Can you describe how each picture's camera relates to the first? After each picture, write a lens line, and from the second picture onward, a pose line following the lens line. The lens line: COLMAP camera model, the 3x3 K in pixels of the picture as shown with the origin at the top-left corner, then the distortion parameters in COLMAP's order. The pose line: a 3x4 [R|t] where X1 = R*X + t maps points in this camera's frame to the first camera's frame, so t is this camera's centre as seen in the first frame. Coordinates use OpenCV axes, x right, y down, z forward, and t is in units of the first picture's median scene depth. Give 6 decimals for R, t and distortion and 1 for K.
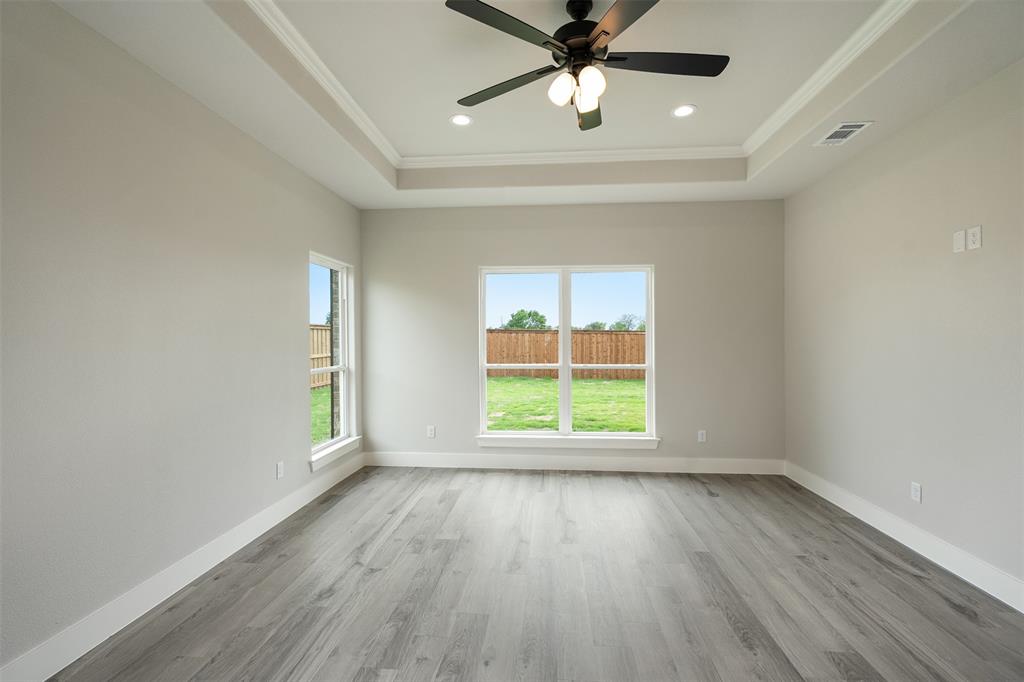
lens RADIAL K [[454.2, 0, 513.4], [0, 454.2, 359.2], [0, 0, 1]] dist [-0.007065, -0.000019]
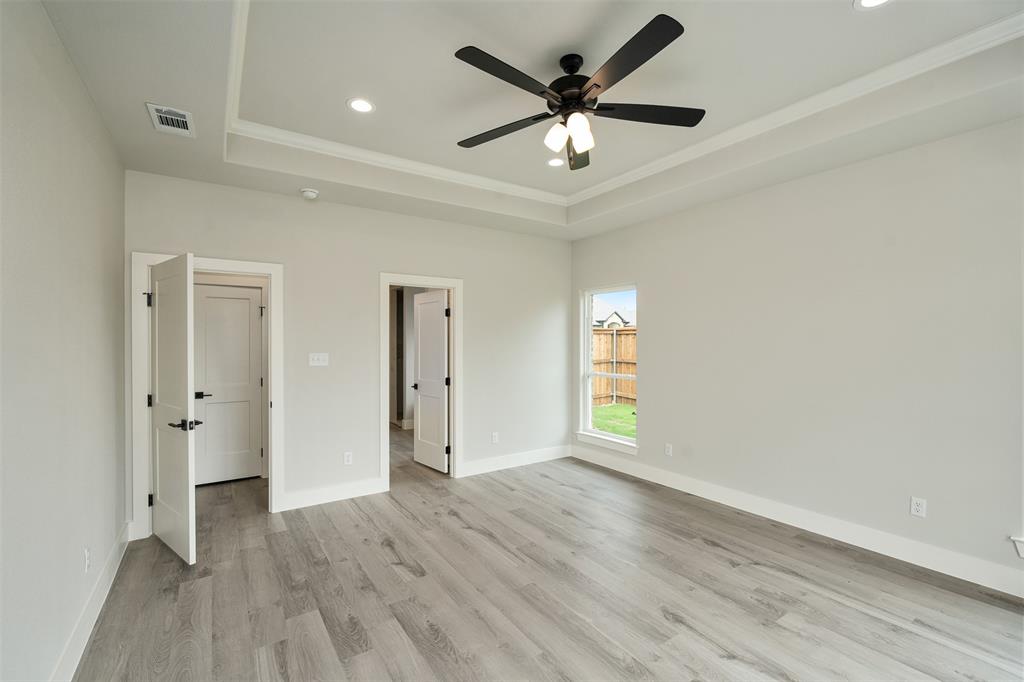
lens RADIAL K [[444.2, 0, 513.1], [0, 444.2, 341.5], [0, 0, 1]] dist [-0.003805, -0.000496]
pose [[-0.775270, 0.004595, -0.631614, 0.785465], [-0.023663, 0.999060, 0.036313, -0.107377], [0.631187, 0.043098, -0.774432, 1.443374]]
